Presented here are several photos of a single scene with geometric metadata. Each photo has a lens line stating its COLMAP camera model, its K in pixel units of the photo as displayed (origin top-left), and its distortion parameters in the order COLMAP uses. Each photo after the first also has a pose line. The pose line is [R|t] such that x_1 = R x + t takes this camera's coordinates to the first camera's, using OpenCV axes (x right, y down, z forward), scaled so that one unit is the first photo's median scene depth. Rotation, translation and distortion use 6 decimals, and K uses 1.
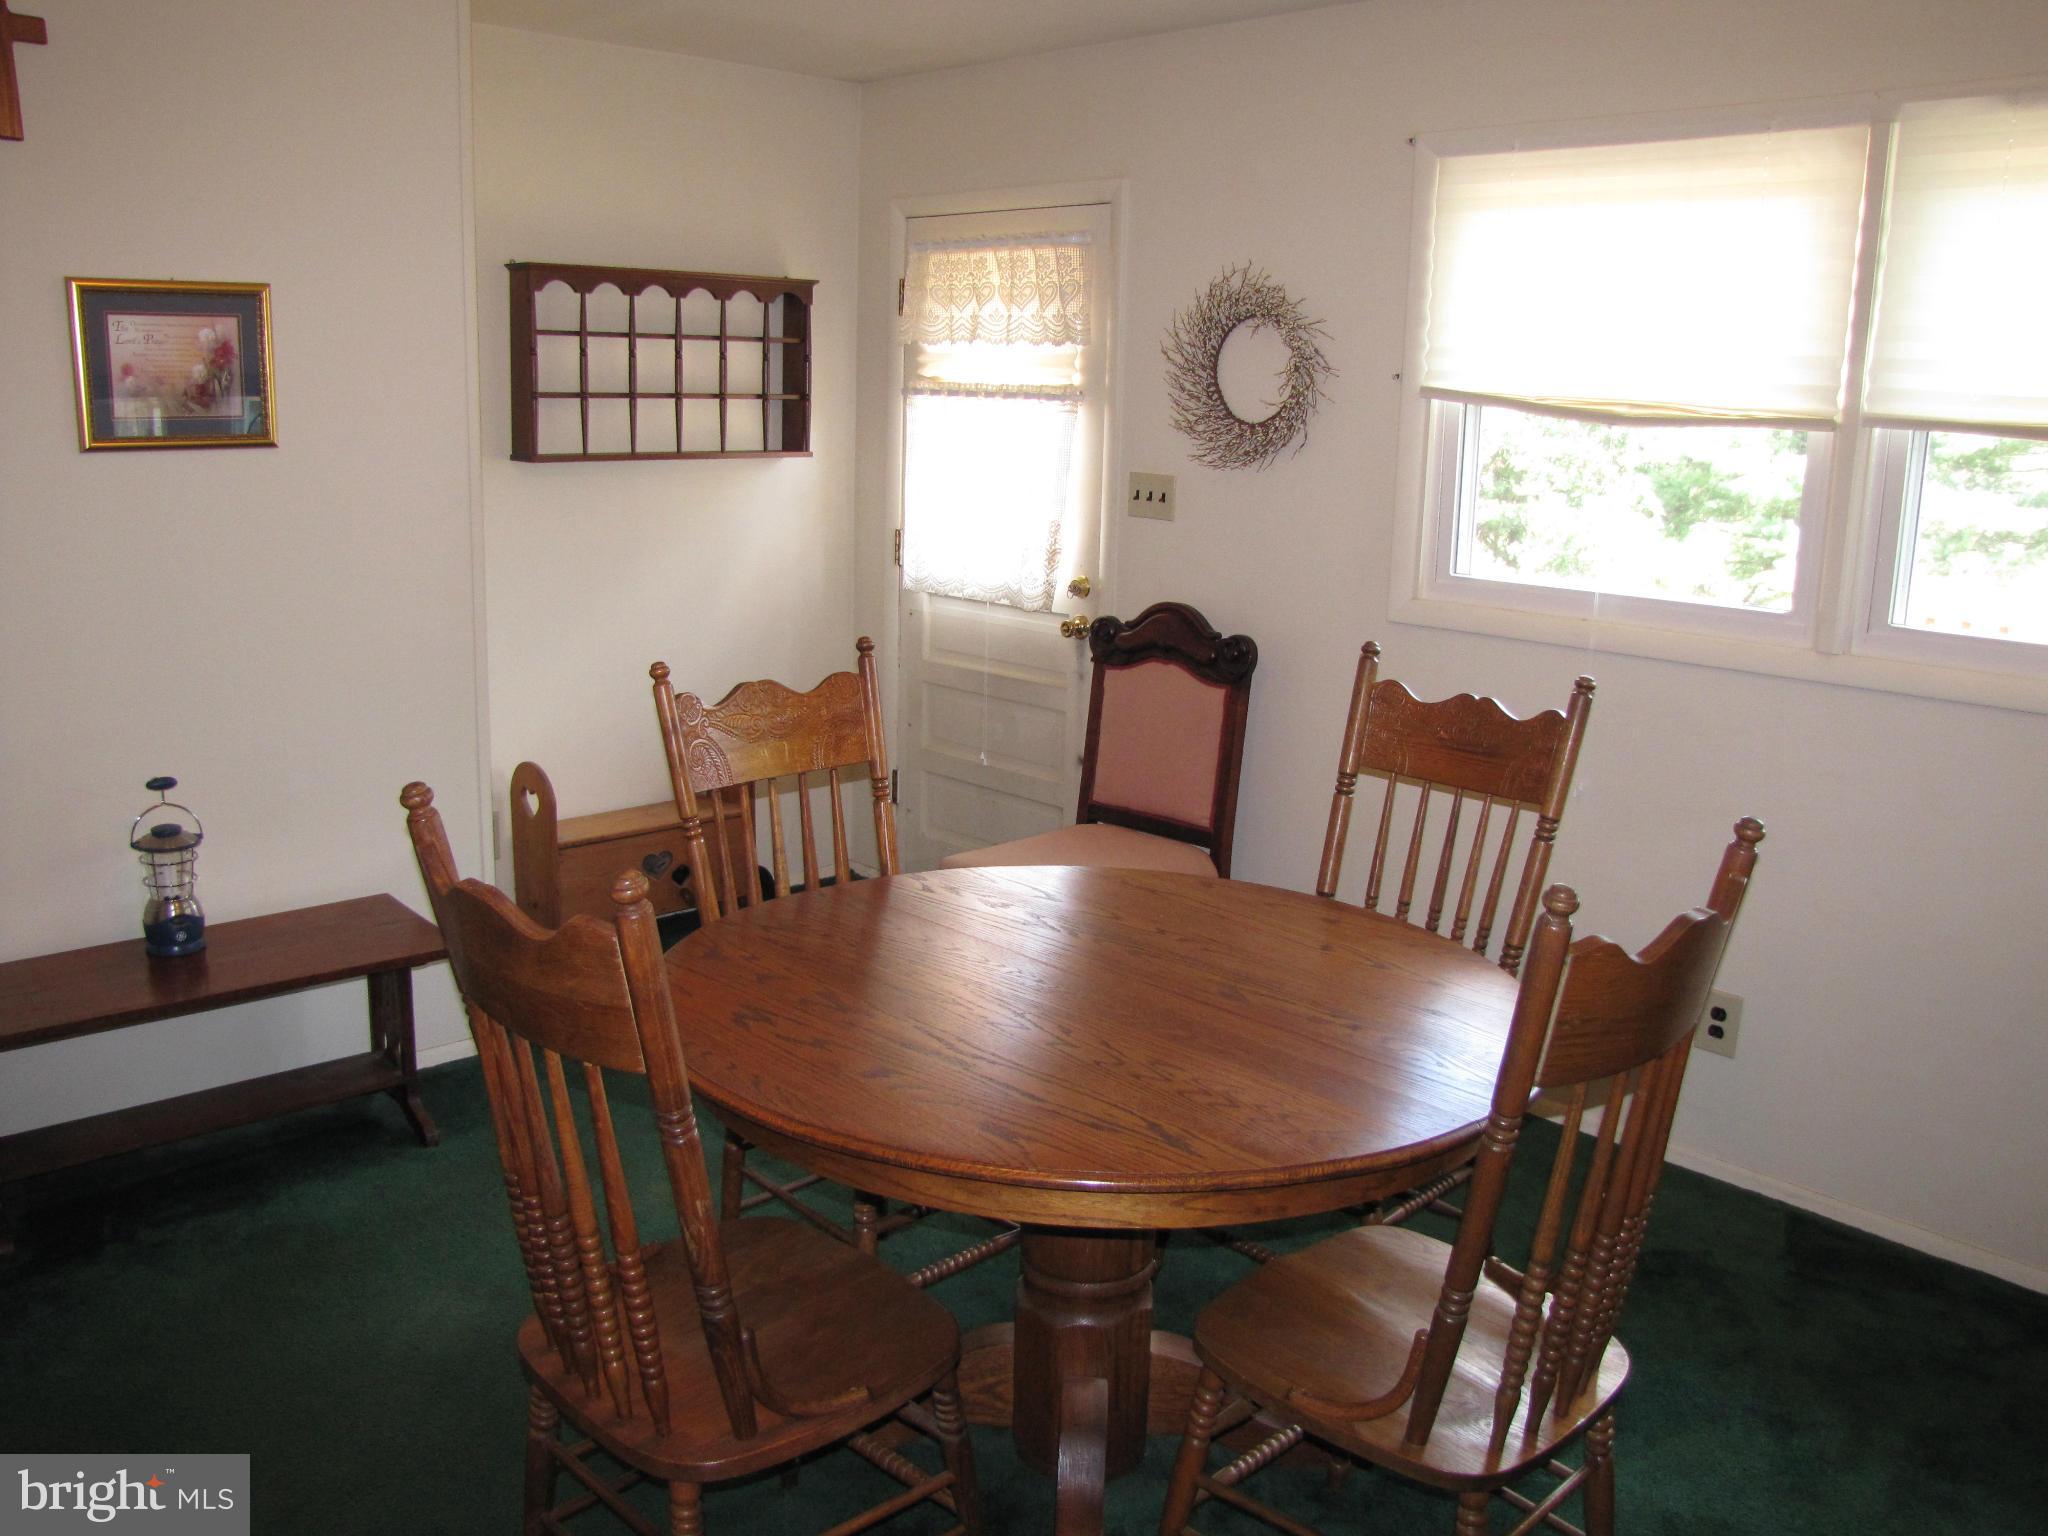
lens RADIAL K [[1749.5, 0, 1024.0], [0, 1749.5, 768.0], [0, 0, 1]] dist [-0.172111, 0.152793]
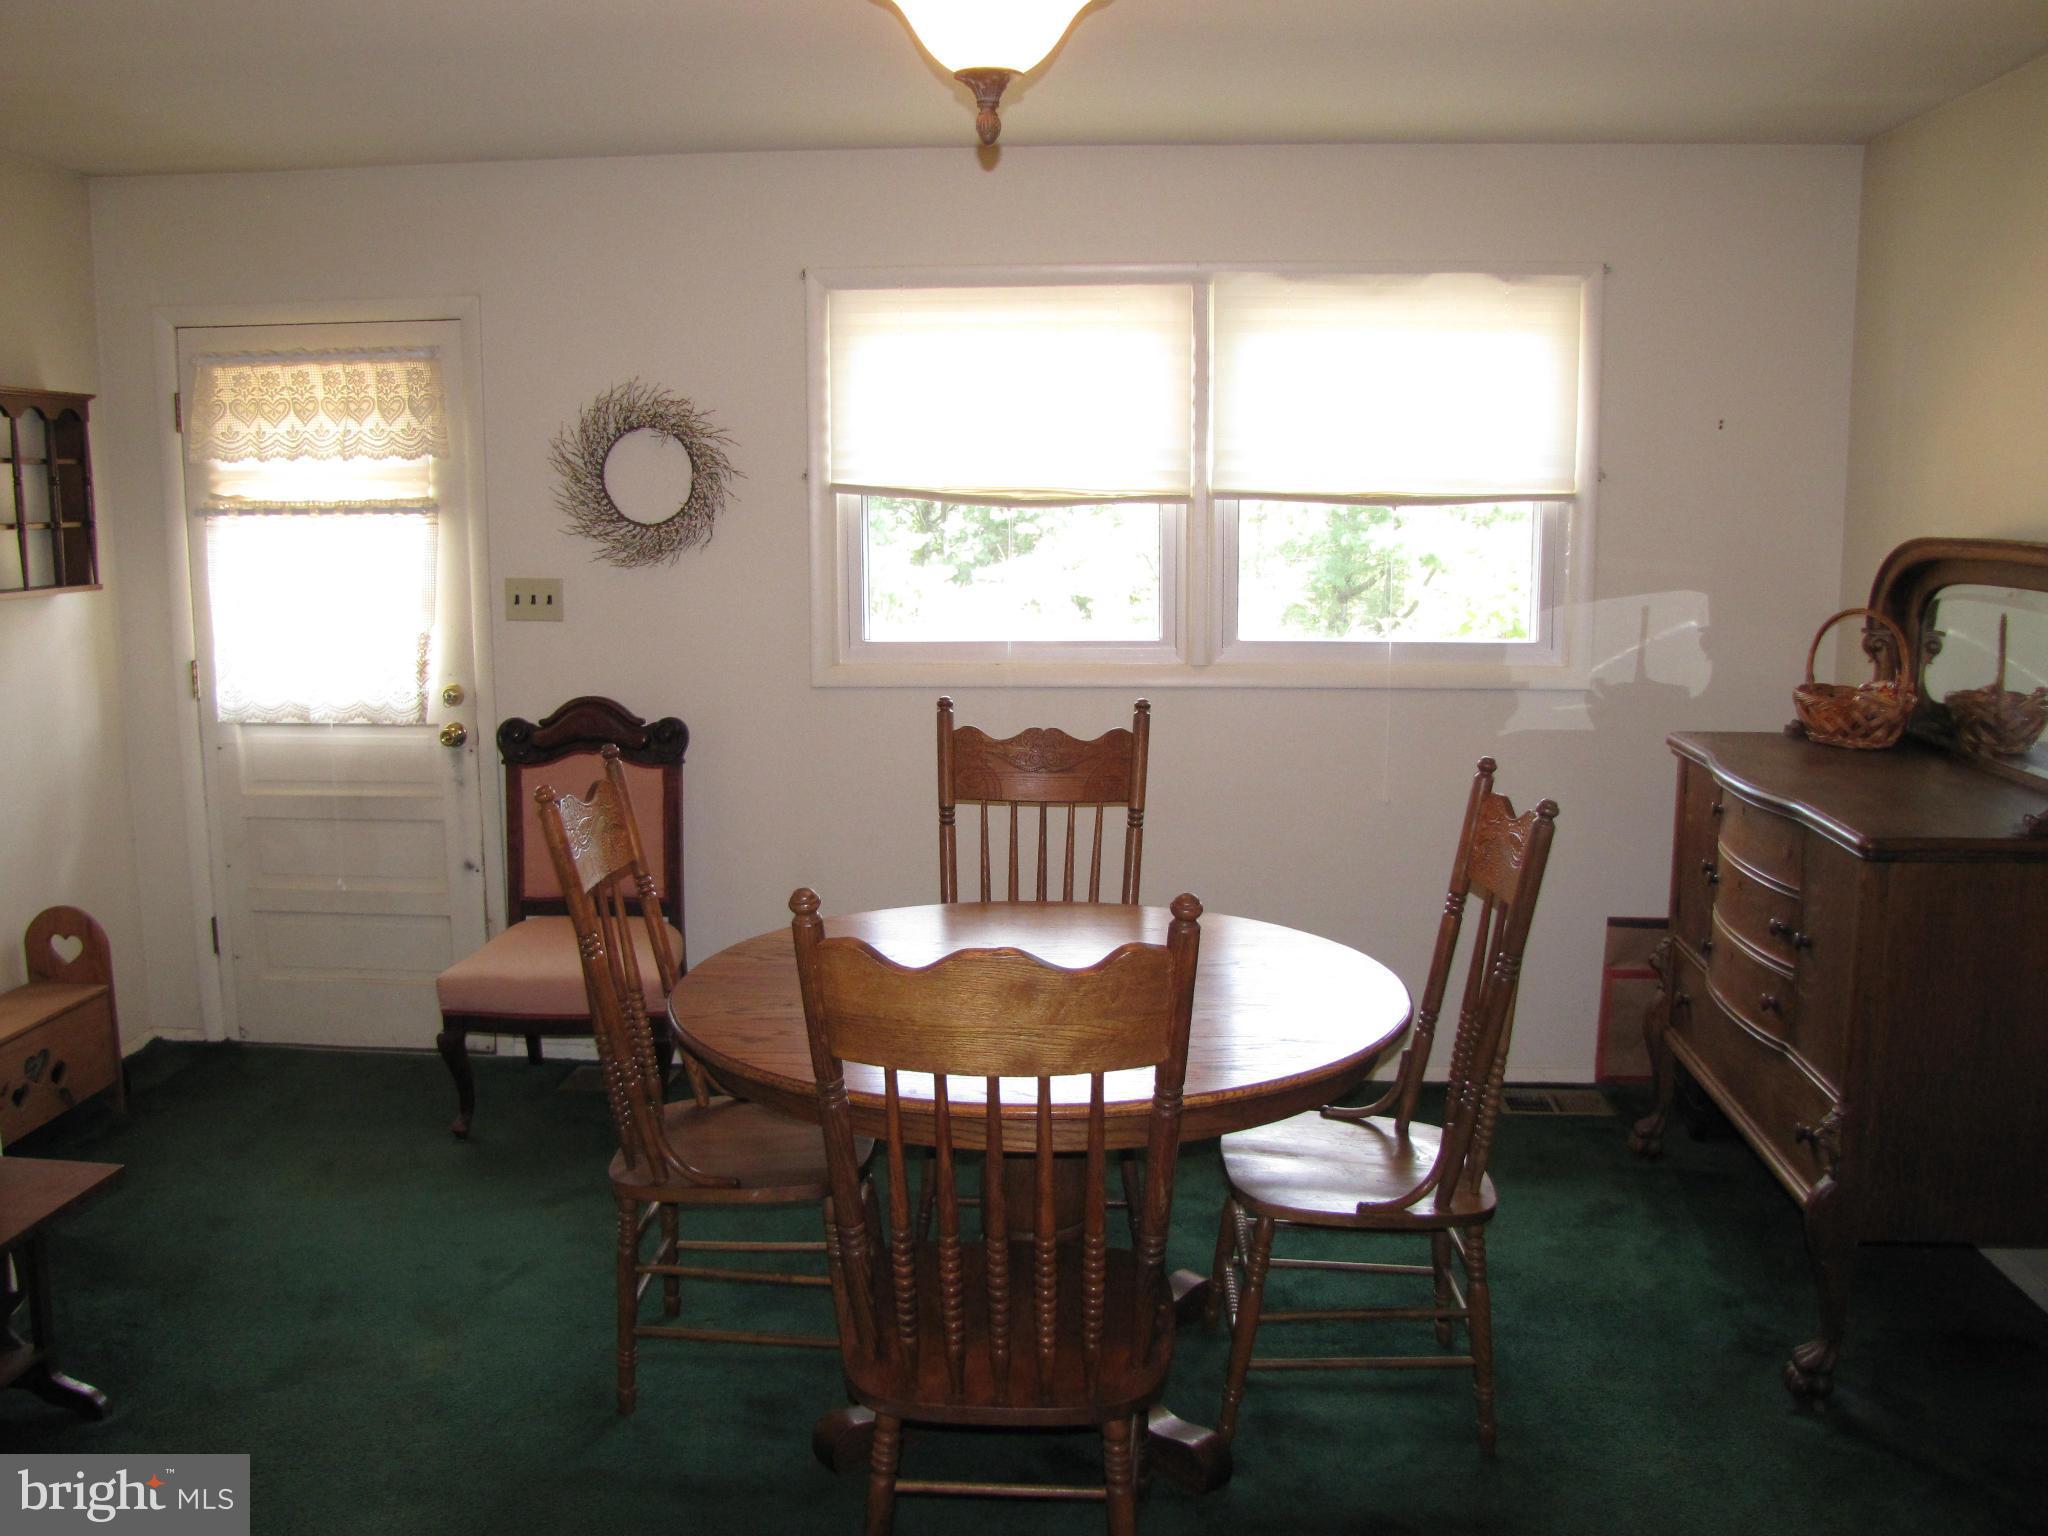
lens RADIAL K [[1749.5, 0, 1024.0], [0, 1749.5, 768.0], [0, 0, 1]] dist [-0.172111, 0.152793]
pose [[0.735218, -0.136252, 0.663995, -0.409092], [0.166532, 0.985873, 0.017907, -0.025797], [-0.657055, 0.097411, 0.747522, 0.041678]]
